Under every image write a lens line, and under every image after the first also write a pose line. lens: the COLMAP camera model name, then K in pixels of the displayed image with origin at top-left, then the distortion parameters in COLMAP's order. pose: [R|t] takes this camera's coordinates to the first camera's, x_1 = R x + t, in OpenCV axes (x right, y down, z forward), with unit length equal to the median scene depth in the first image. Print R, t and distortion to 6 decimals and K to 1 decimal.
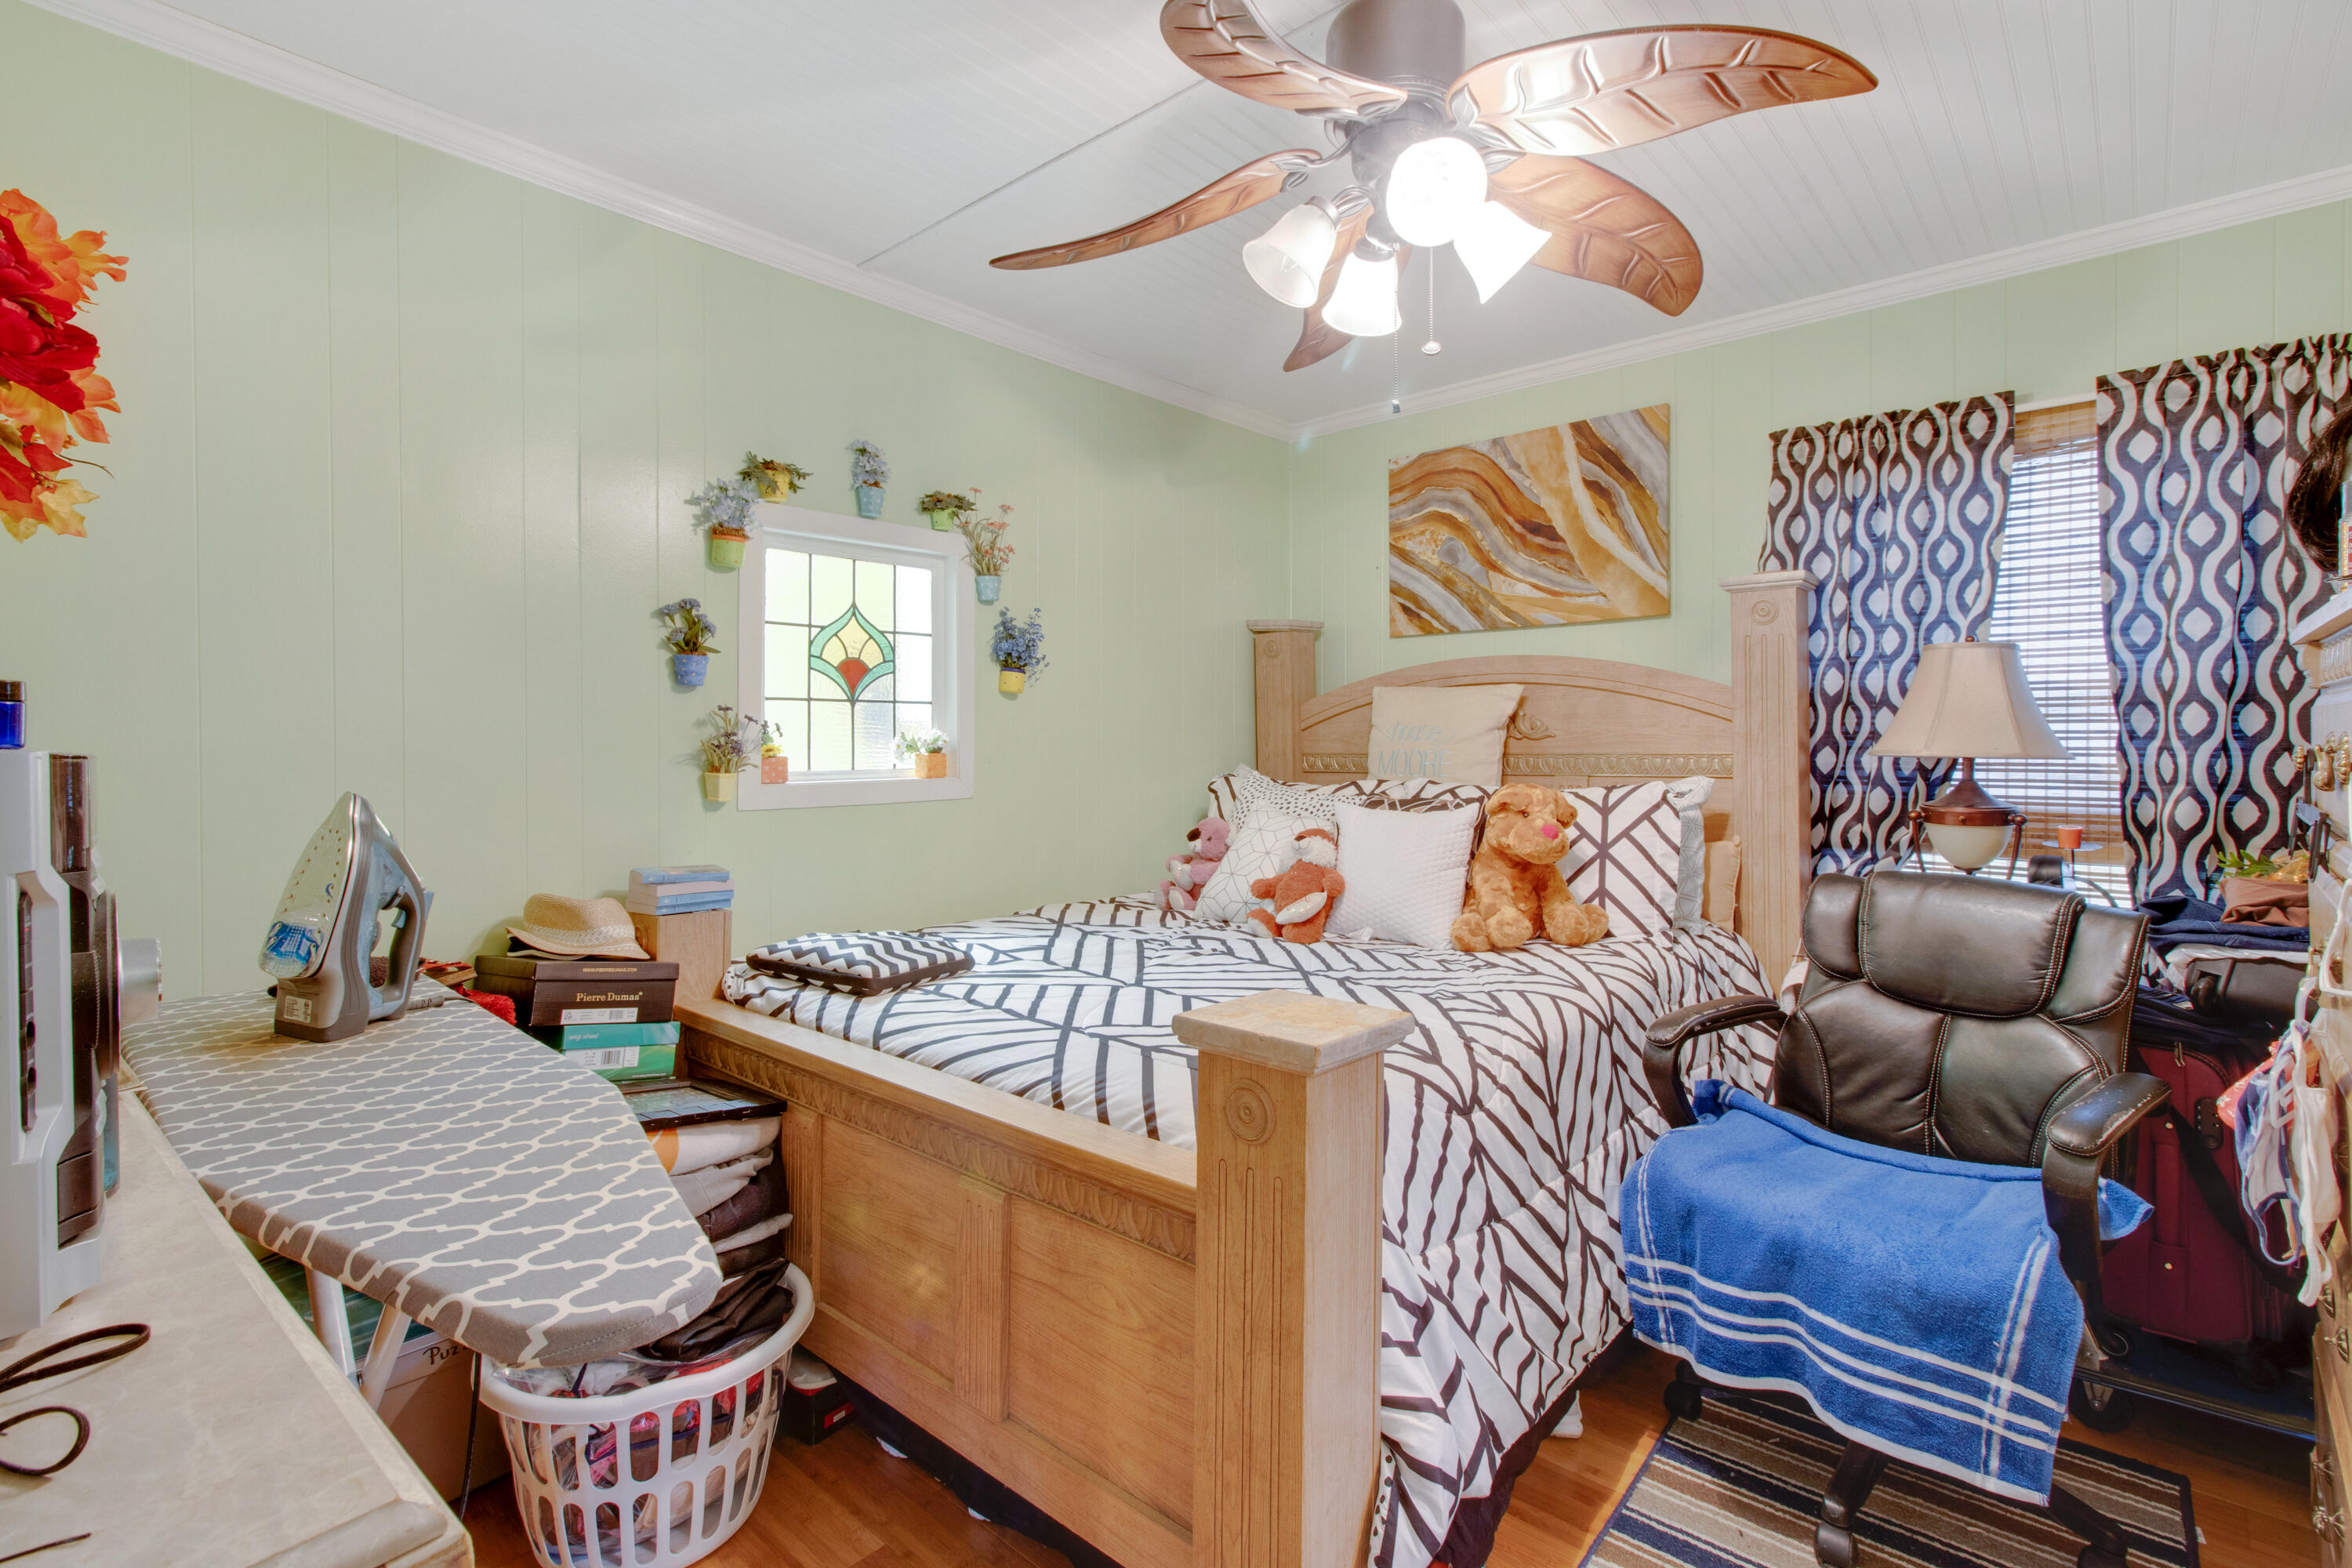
lens RADIAL K [[1139.5, 0, 1147.9], [0, 1139.5, 780.5], [0, 0, 1]] dist [-0.004627, 0.005040]
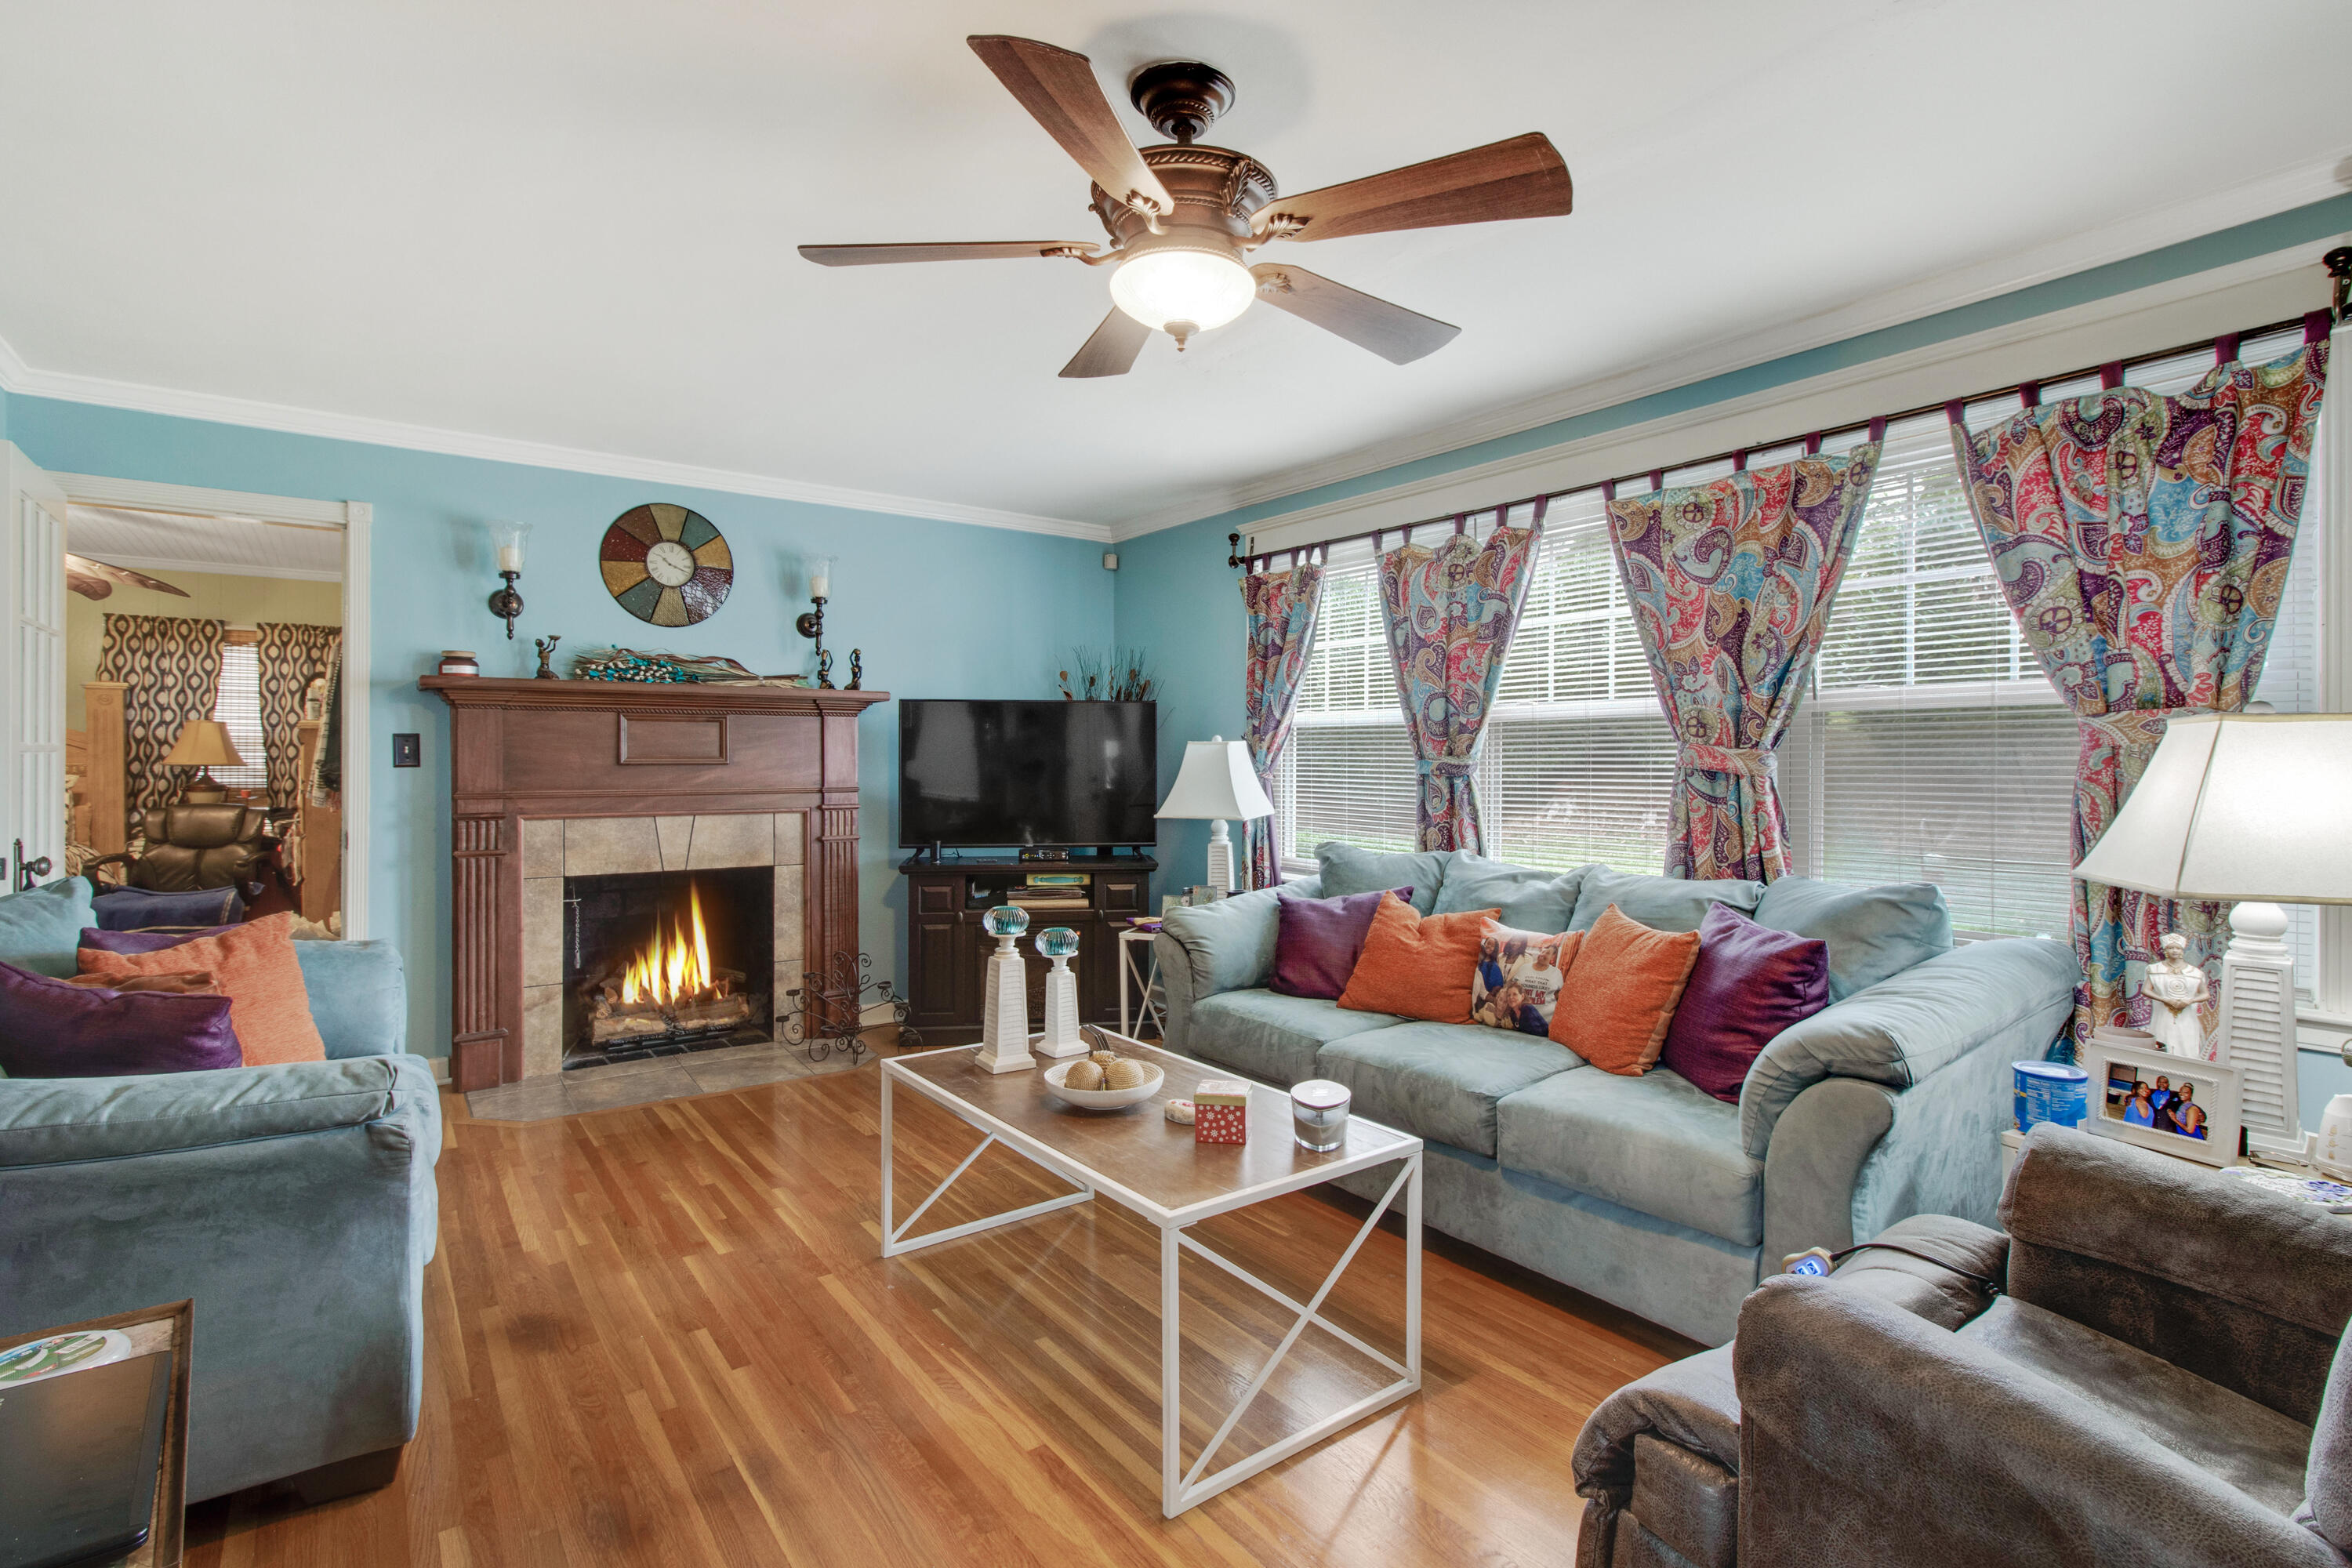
lens RADIAL K [[1139.5, 0, 1187.6], [0, 1139.5, 737.9], [0, 0, 1]] dist [-0.004627, 0.005040]
pose [[0.214856, 0.029033, 0.976214, -1.186915], [0.031959, 0.998814, -0.036739, 0.074861], [-0.976123, 0.039093, 0.213674, -1.547506]]
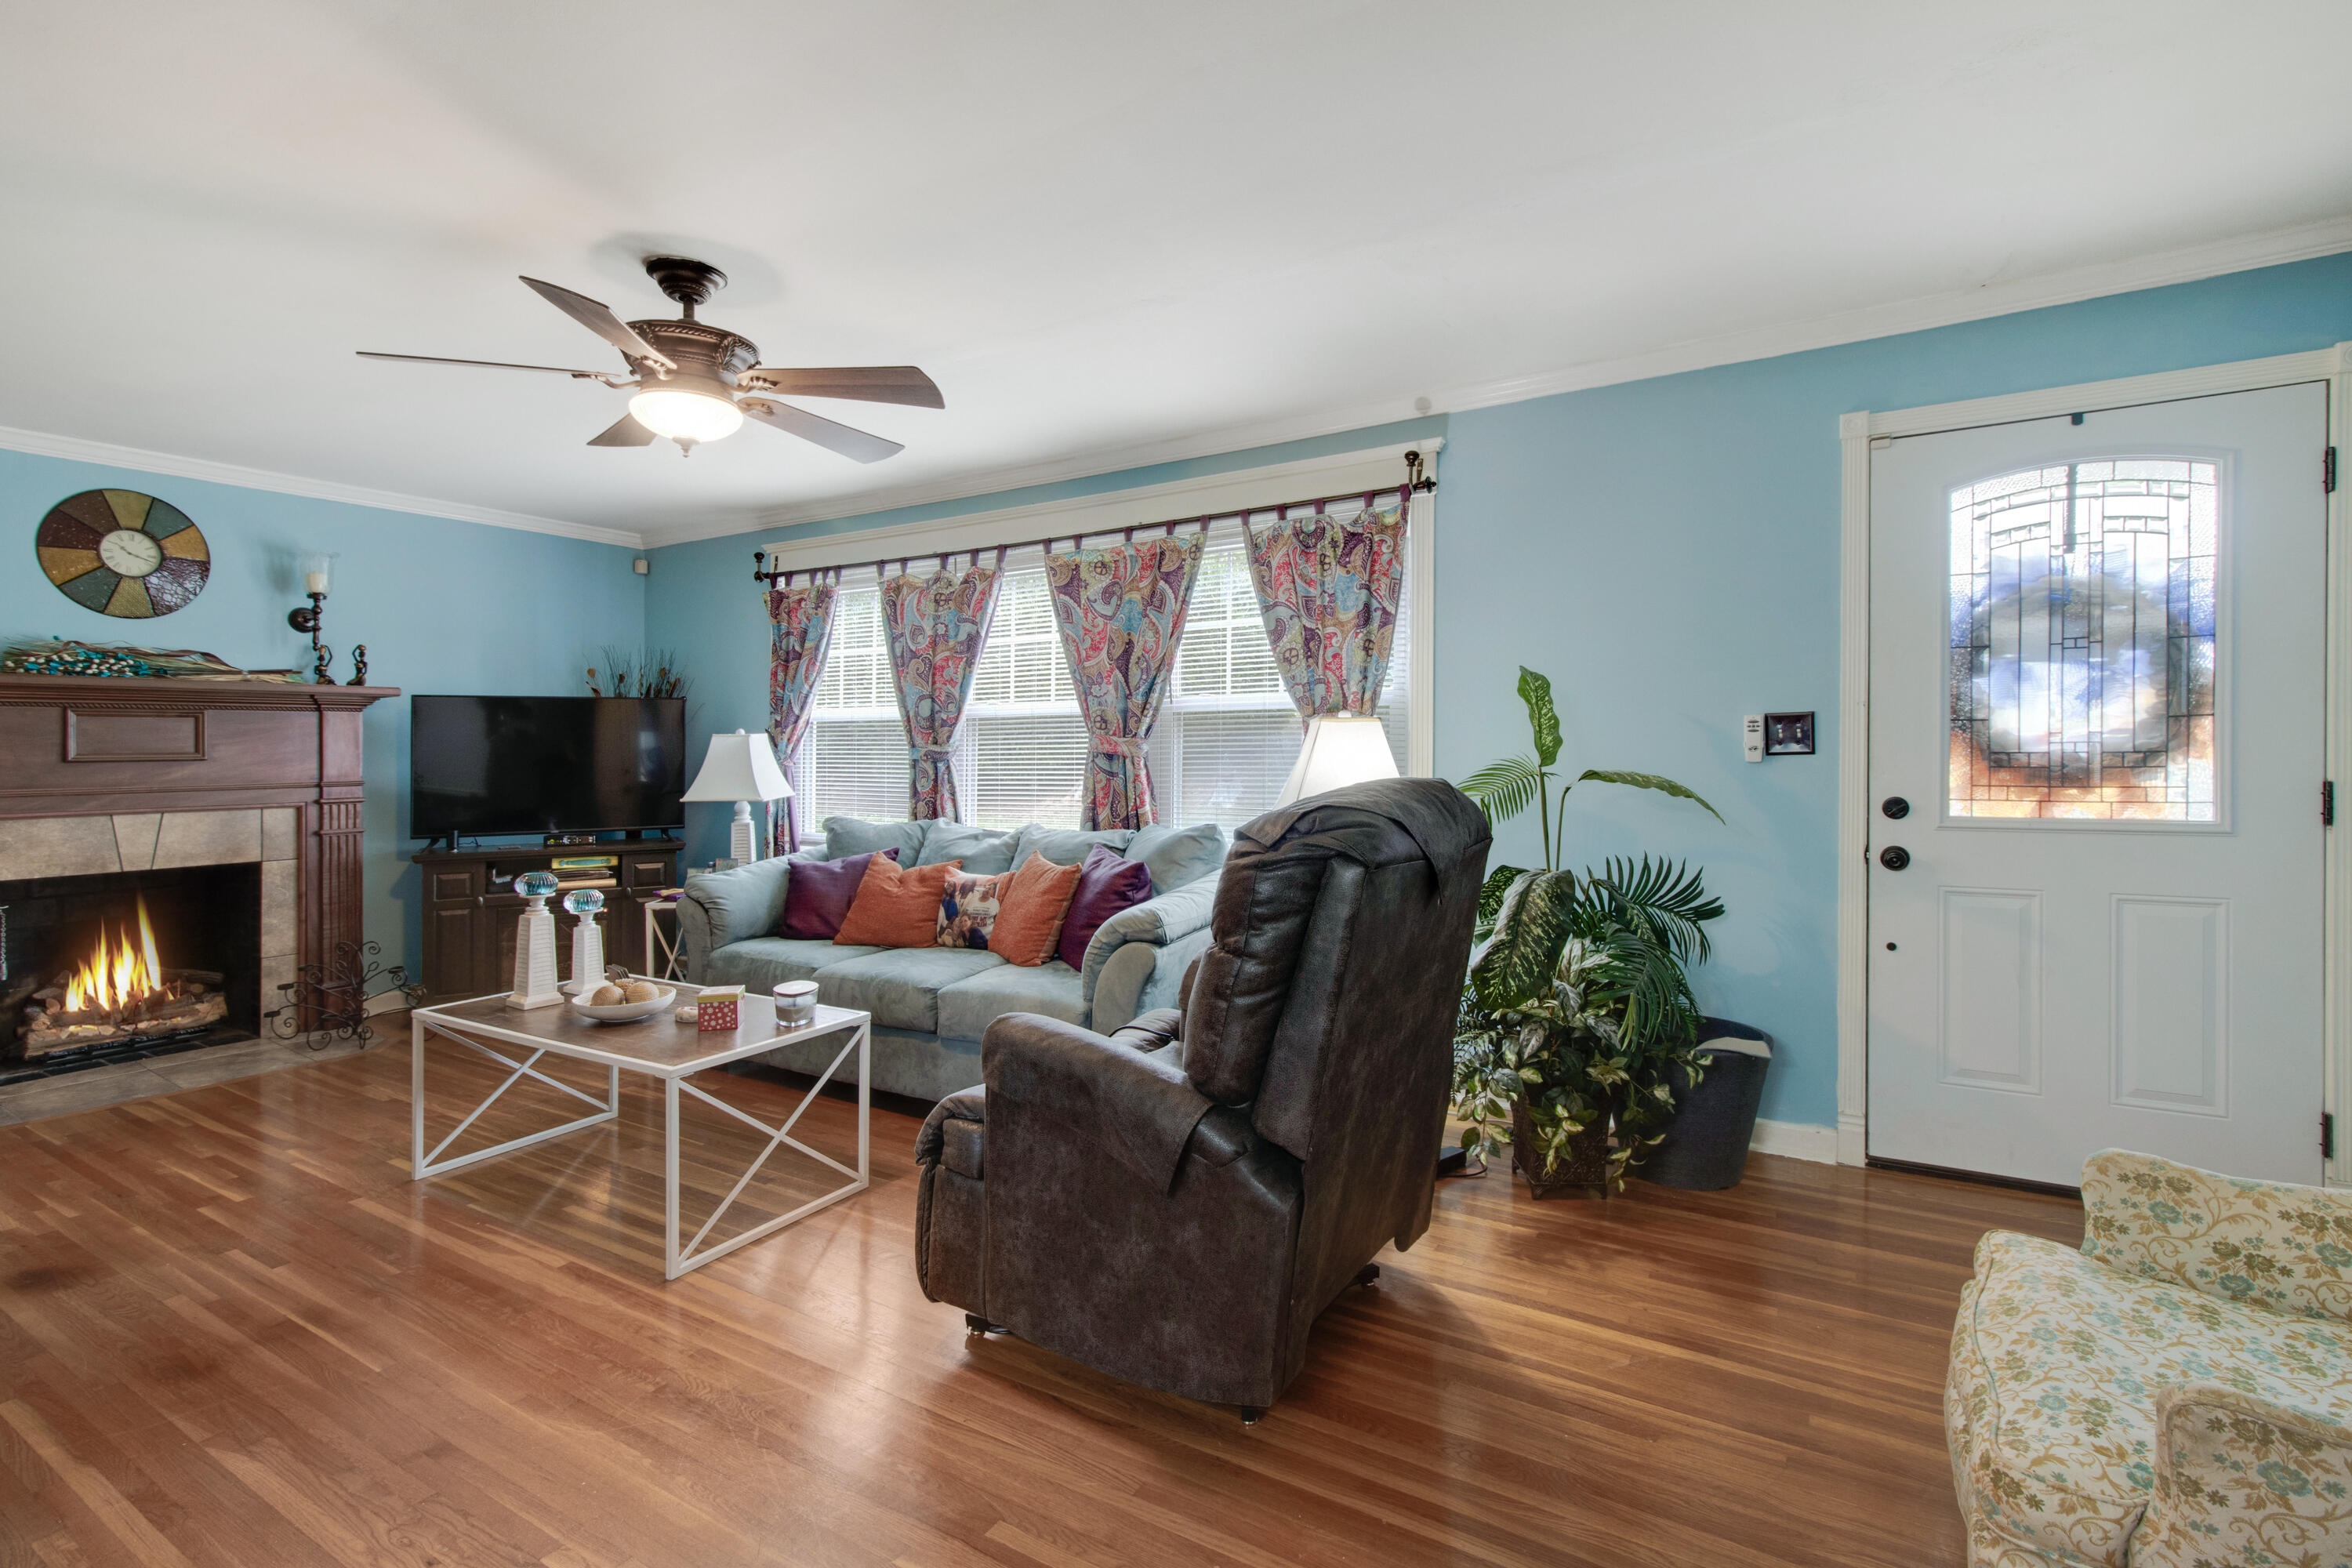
lens RADIAL K [[1139.5, 0, 1199.2], [0, 1139.5, 710.3], [0, 0, 1]] dist [-0.004627, 0.005040]
pose [[-0.164012, 0.042829, 0.985528, -1.562167], [0.046906, 0.998266, -0.035577, 0.084569], [-0.985343, 0.040392, -0.165737, -1.675609]]
